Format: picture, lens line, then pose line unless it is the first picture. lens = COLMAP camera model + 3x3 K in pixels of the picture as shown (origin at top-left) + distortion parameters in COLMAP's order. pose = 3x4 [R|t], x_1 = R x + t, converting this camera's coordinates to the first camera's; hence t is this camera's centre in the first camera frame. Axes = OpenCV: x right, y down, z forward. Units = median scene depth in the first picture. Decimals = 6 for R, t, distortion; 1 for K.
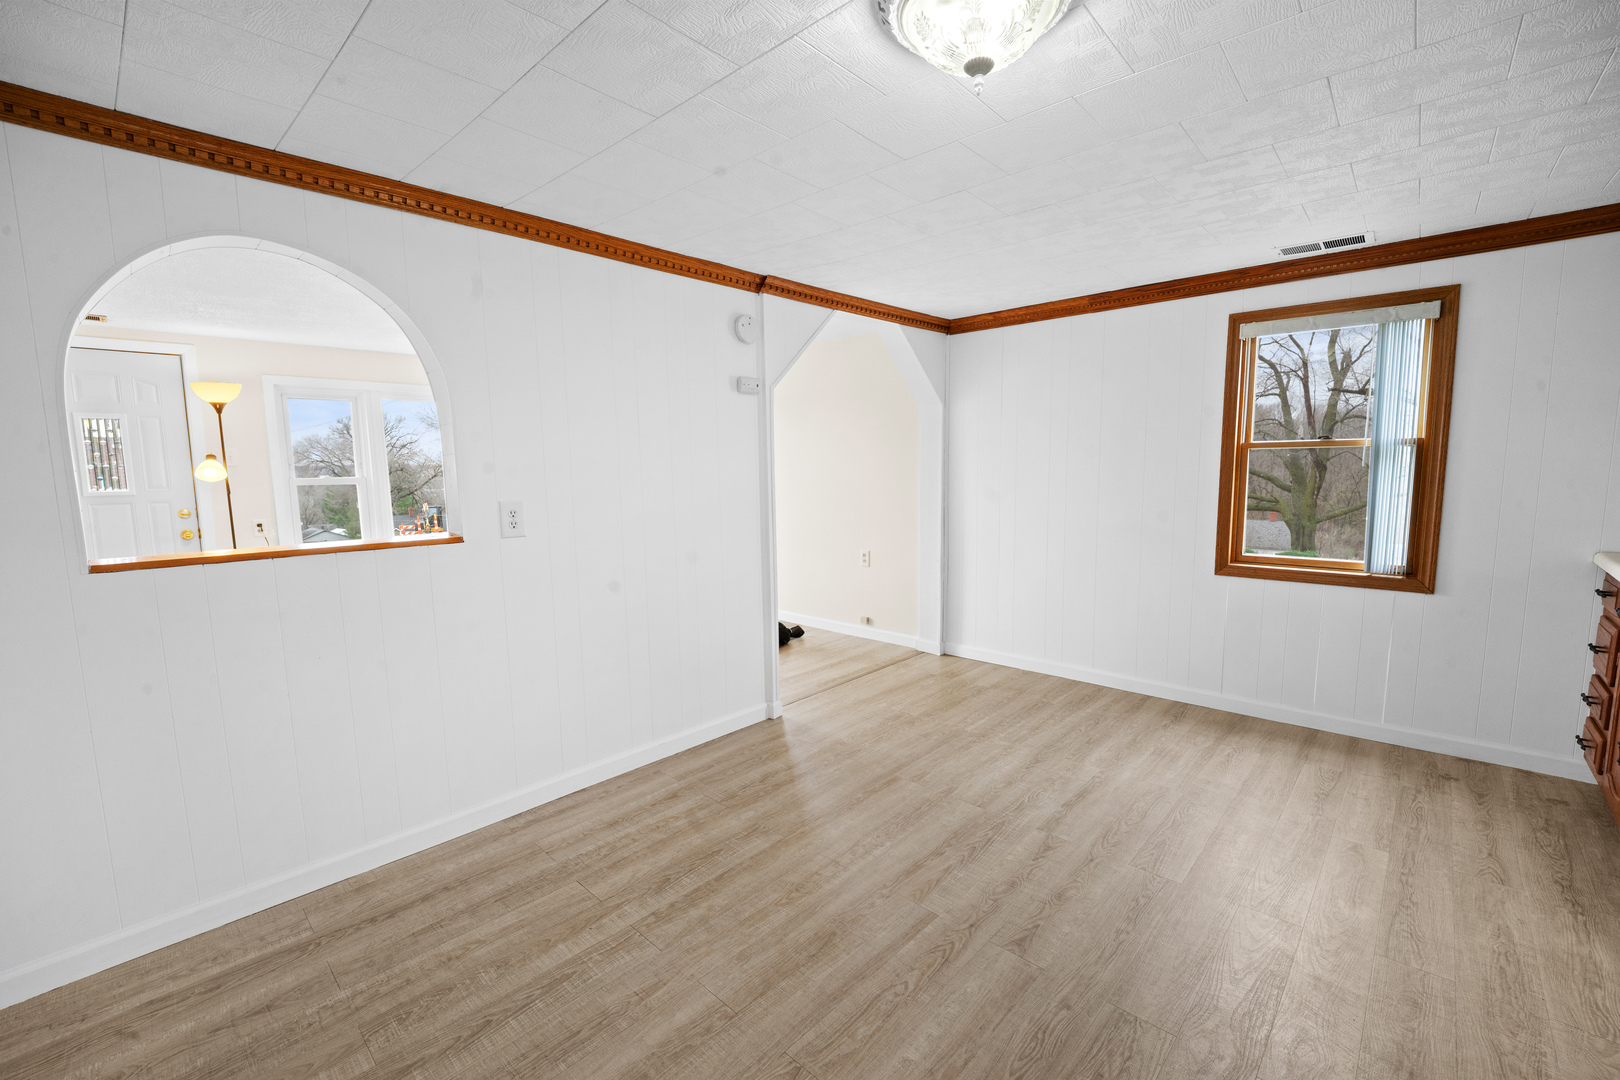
lens RADIAL K [[702.1, 0, 852.3], [0, 702.1, 532.7], [0, 0, 1]] dist [0.004695, -0.005783]
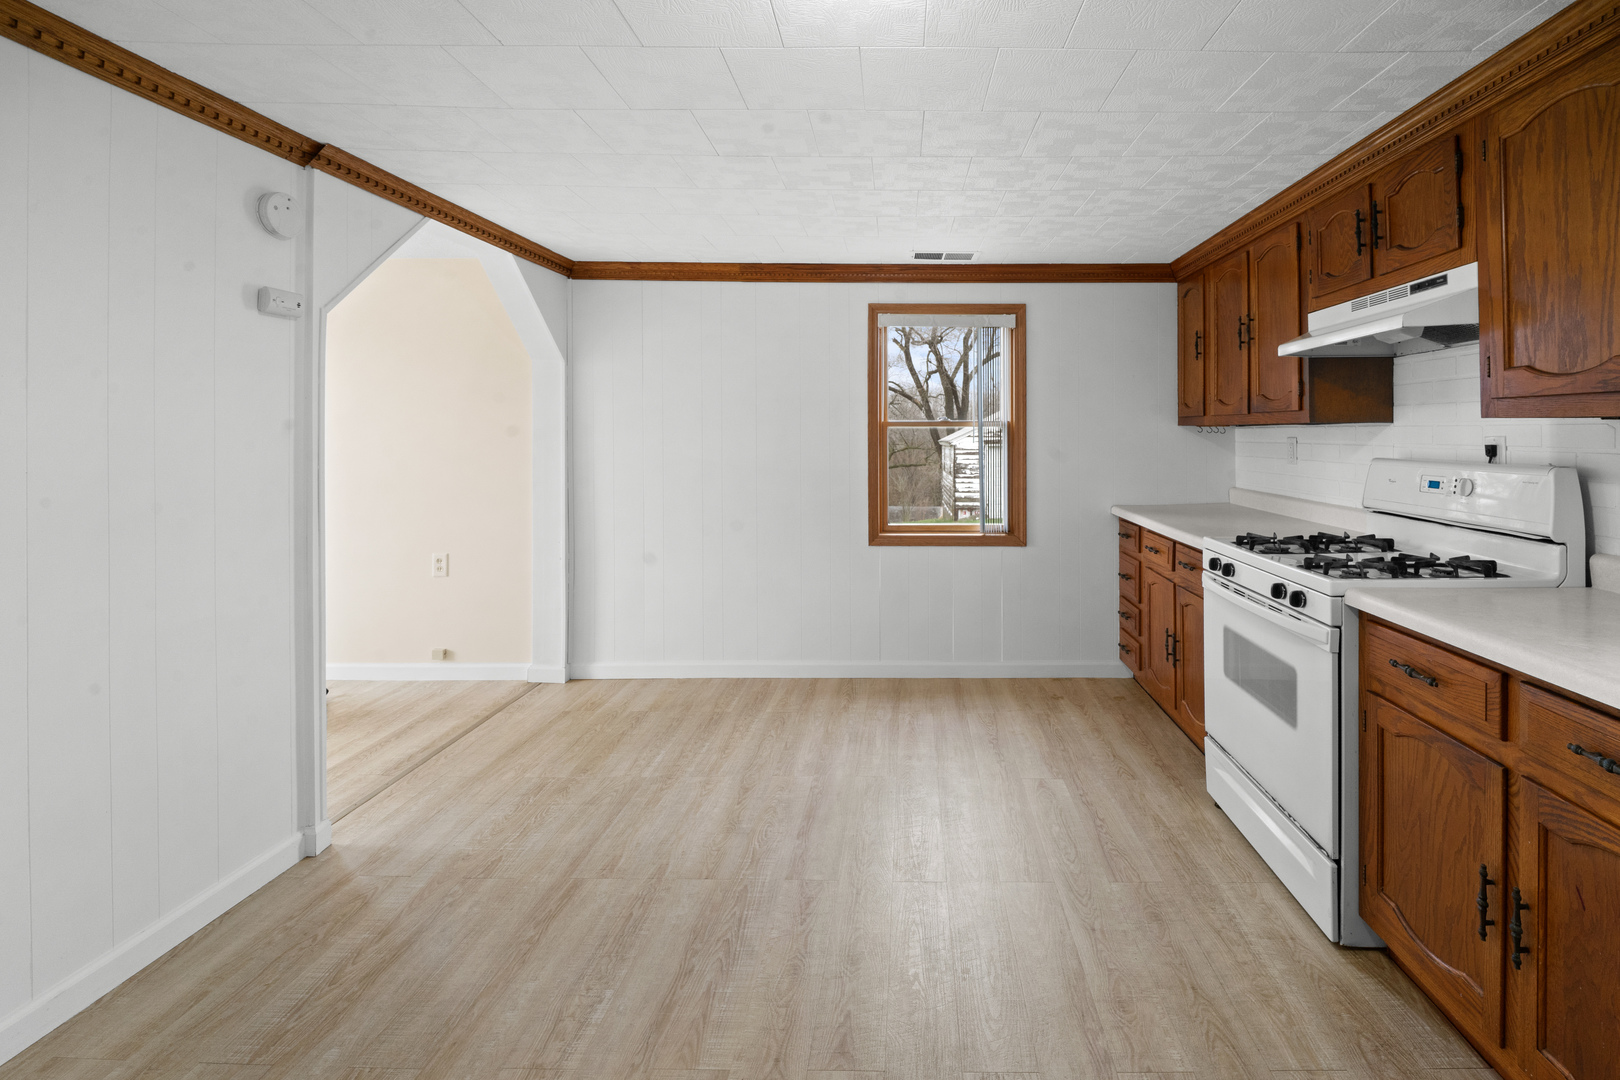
lens RADIAL K [[702.1, 0, 907.7], [0, 702.1, 425.2], [0, 0, 1]] dist [0.004695, -0.005783]
pose [[0.743380, 0.025052, 0.668400, -0.149169], [0.052443, 0.994039, -0.095582, -0.015963], [-0.666810, 0.106107, 0.737635, 0.188253]]
